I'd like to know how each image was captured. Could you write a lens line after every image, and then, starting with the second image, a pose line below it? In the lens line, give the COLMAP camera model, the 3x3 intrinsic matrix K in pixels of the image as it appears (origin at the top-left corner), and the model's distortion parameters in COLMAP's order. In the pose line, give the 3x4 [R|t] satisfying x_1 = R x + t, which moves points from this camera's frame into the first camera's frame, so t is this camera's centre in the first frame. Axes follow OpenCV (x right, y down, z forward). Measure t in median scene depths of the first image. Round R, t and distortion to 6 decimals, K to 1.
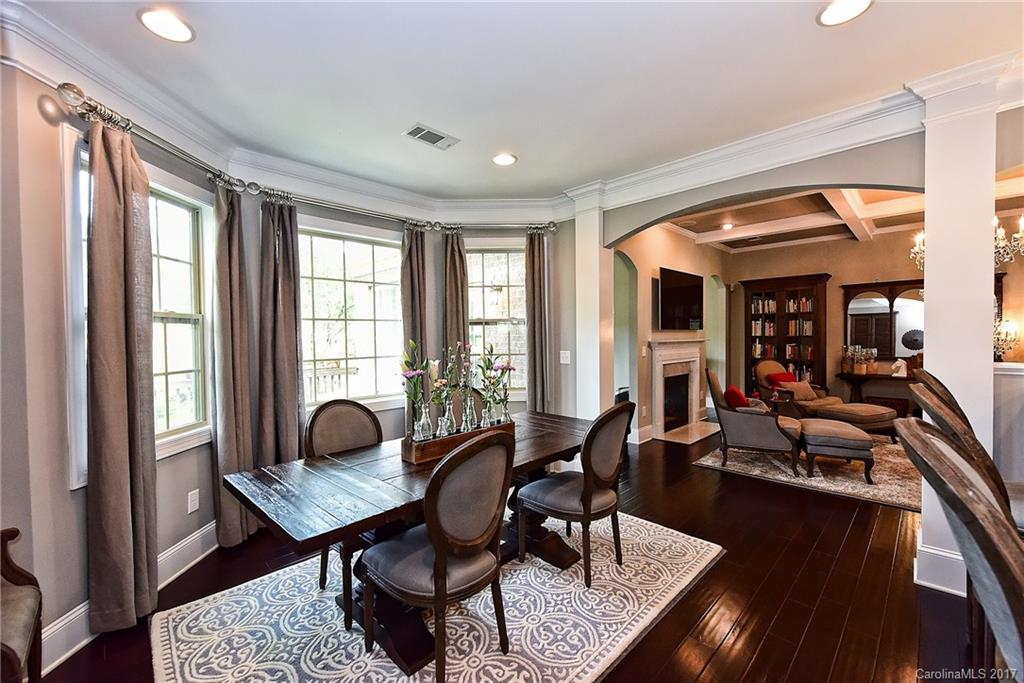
lens RADIAL K [[424.6, 0, 511.0], [0, 424.6, 345.1], [0, 0, 1]] dist [0.004164, 0.000039]
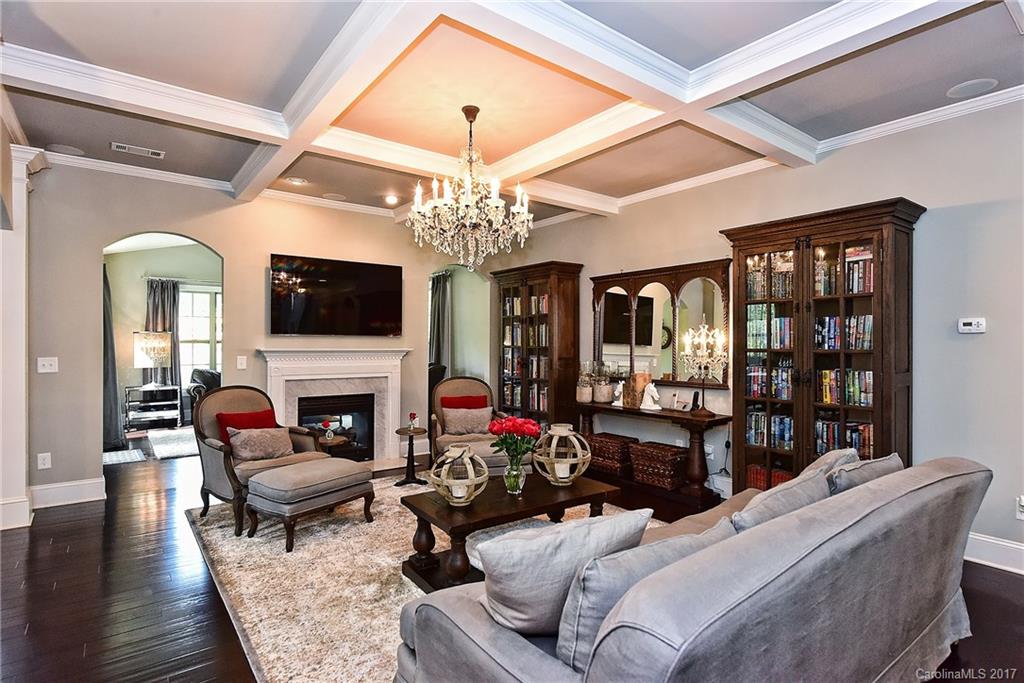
lens RADIAL K [[534.3, 0, 515.5], [0, 534.3, 339.2], [0, 0, 1]] dist [0.001425, -0.000462]
pose [[0.989520, 0.020859, -0.142882, 0.825226], [-0.023994, 0.999507, -0.020259, -0.015996], [0.142388, 0.023475, 0.989532, 0.089333]]
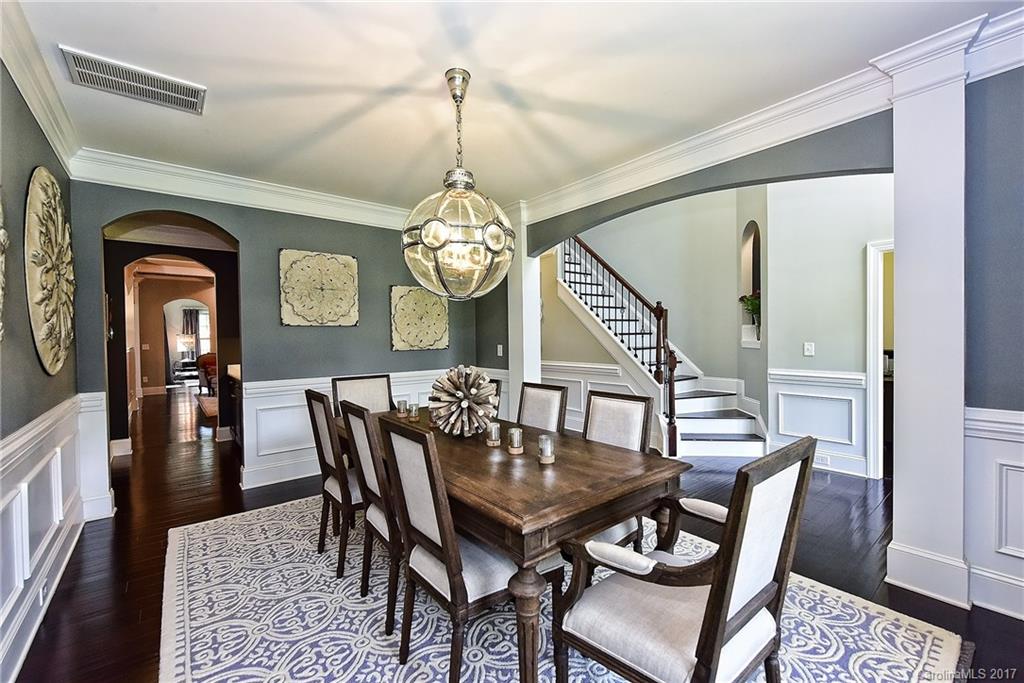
lens RADIAL K [[424.6, 0, 510.5], [0, 424.6, 343.4], [0, 0, 1]] dist [0.004164, 0.000039]
pose [[0.994575, 0.007287, -0.103767, 1.729348], [-0.006886, 0.999967, 0.004226, -0.013747], [0.103795, -0.003488, 0.994593, -0.830929]]
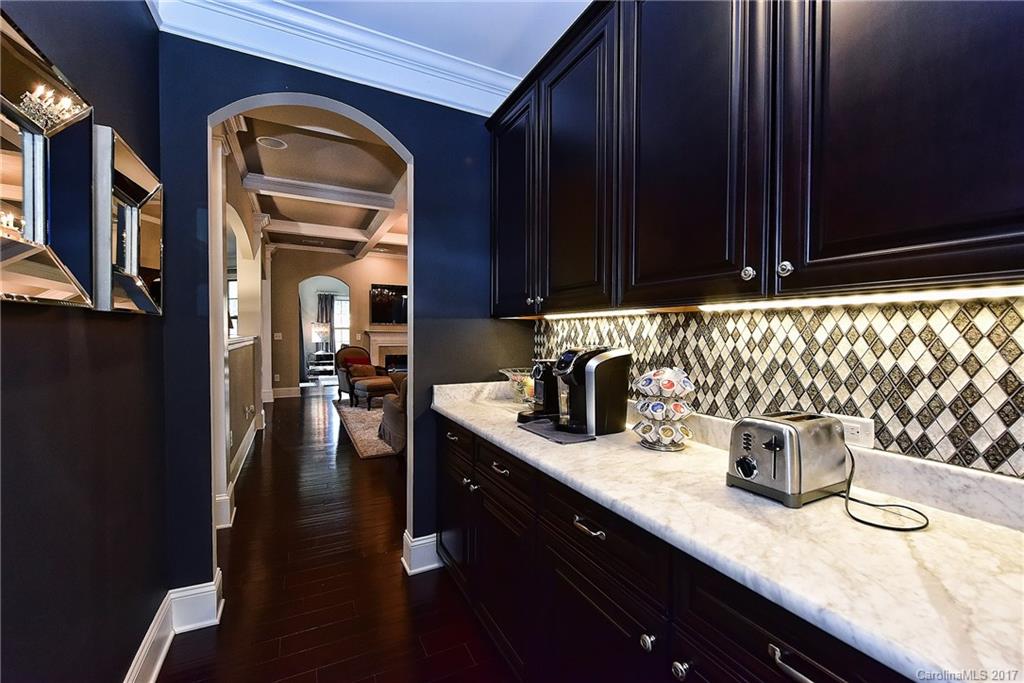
lens RADIAL K [[424.6, 0, 515.5], [0, 424.6, 341.1], [0, 0, 1]] dist [0.004164, 0.000039]
pose [[0.950262, 0.033101, -0.309689, 1.212300], [-0.031521, 0.999452, 0.010105, -0.002977], [0.309854, 0.000159, 0.950784, -0.316215]]
